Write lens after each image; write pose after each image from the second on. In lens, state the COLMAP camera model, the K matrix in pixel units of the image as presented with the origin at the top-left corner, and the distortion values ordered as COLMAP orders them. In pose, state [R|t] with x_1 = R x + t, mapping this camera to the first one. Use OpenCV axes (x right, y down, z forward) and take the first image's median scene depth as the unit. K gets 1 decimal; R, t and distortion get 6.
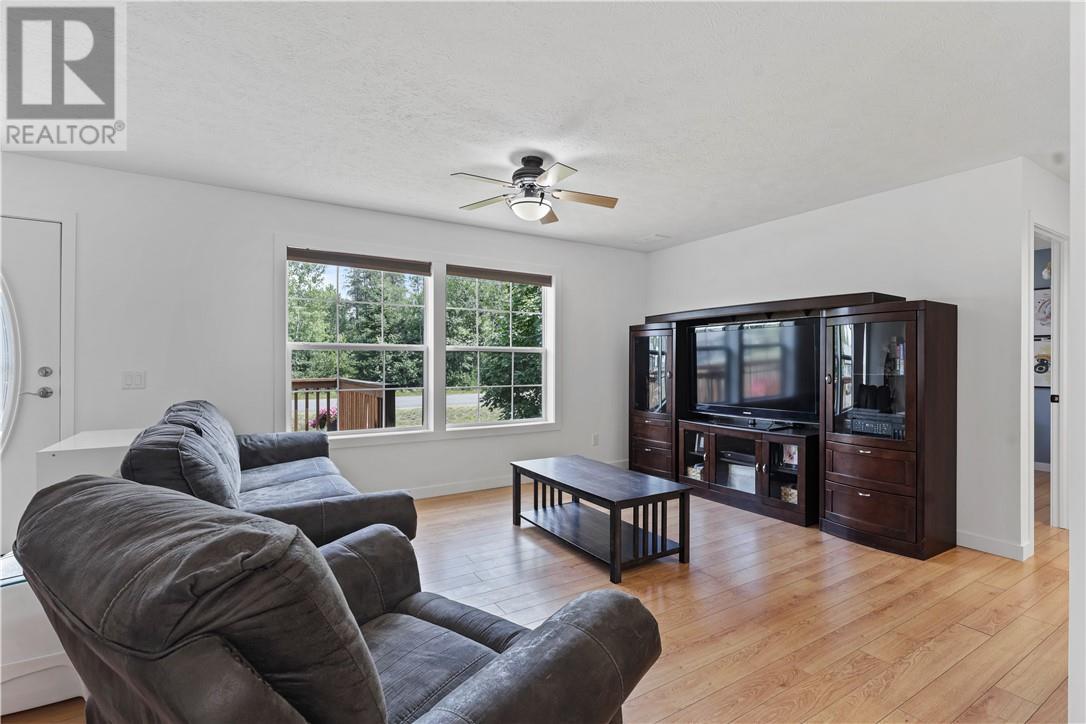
lens RADIAL K [[499.2, 0, 543.4], [0, 499.2, 360.0], [0, 0, 1]] dist [0.000518, 0.000615]
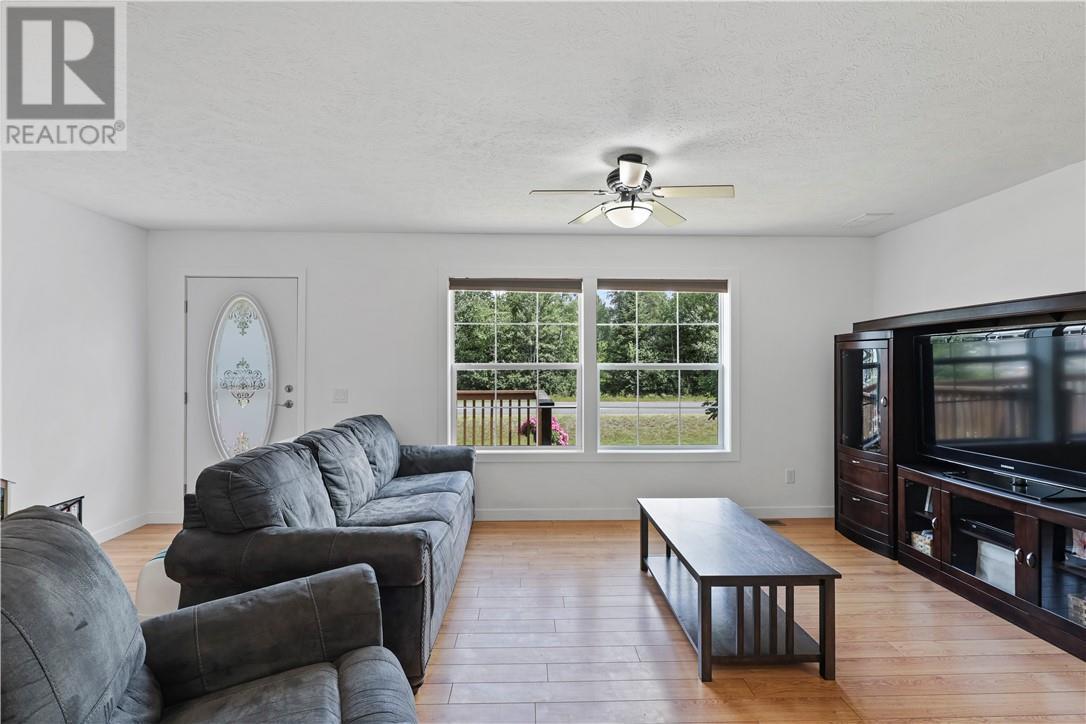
lens RADIAL K [[499.2, 0, 543.4], [0, 499.2, 360.0], [0, 0, 1]] dist [0.000518, 0.000615]
pose [[0.869523, -0.006306, -0.493853, 0.191774], [0.002528, 0.999962, -0.008318, -0.029151], [0.493886, 0.005984, 0.869506, 0.118800]]
